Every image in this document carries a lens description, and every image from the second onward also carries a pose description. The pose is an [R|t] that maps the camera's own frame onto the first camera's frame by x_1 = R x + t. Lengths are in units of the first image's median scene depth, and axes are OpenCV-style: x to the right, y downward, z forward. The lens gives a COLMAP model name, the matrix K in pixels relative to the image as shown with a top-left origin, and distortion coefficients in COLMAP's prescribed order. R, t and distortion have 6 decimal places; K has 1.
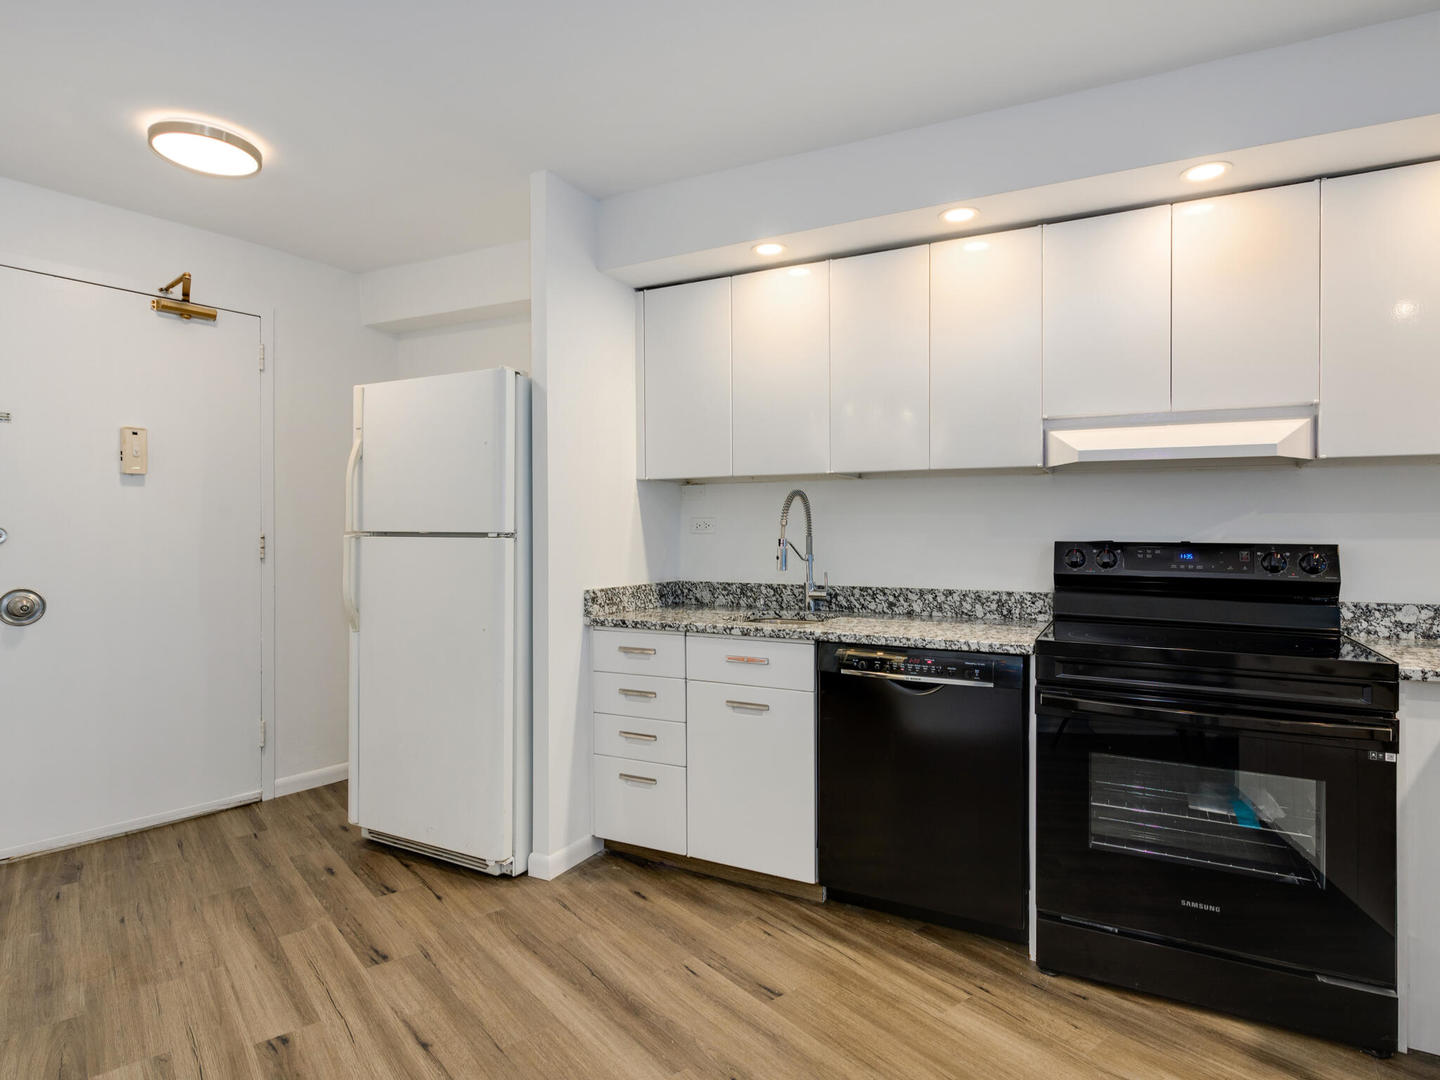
lens RADIAL K [[765.3, 0, 710.6], [0, 765.3, 538.2], [0, 0, 1]] dist [0.002247, -0.002320]
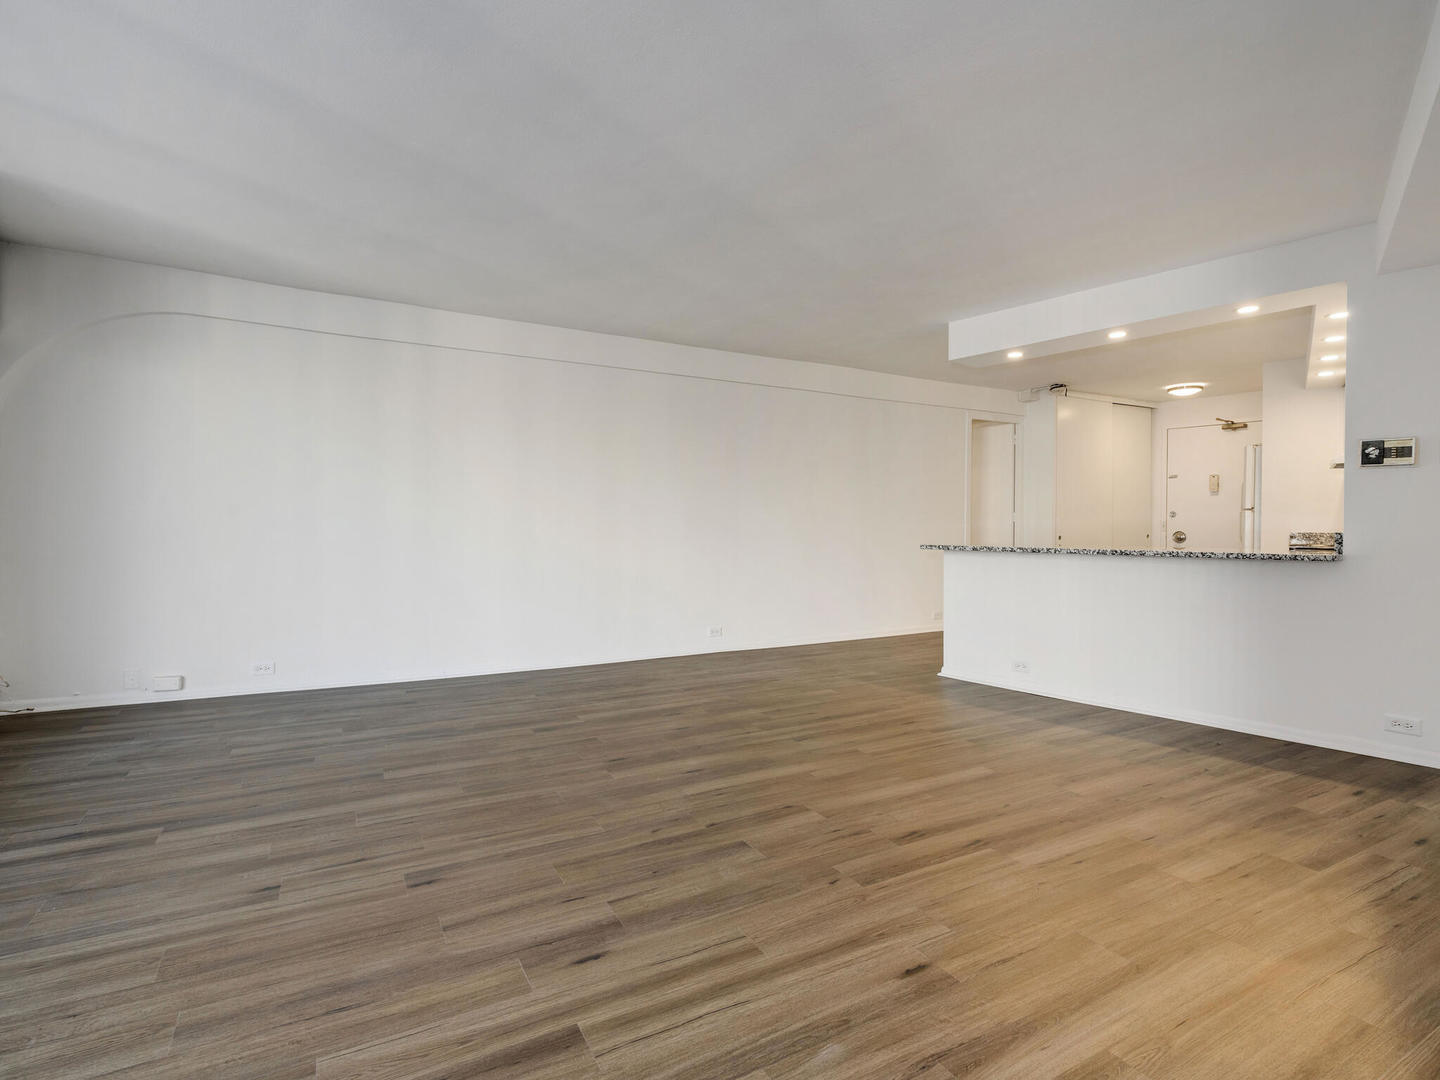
lens RADIAL K [[635.3, 0, 710.7], [0, 635.3, 535.9], [0, 0, 1]] dist [0.002277, -0.000749]
pose [[-0.227887, 0.014514, -0.973579, 2.279772], [-0.015372, 0.999711, 0.018502, 0.074592], [0.973566, 0.019182, -0.227598, -0.295821]]
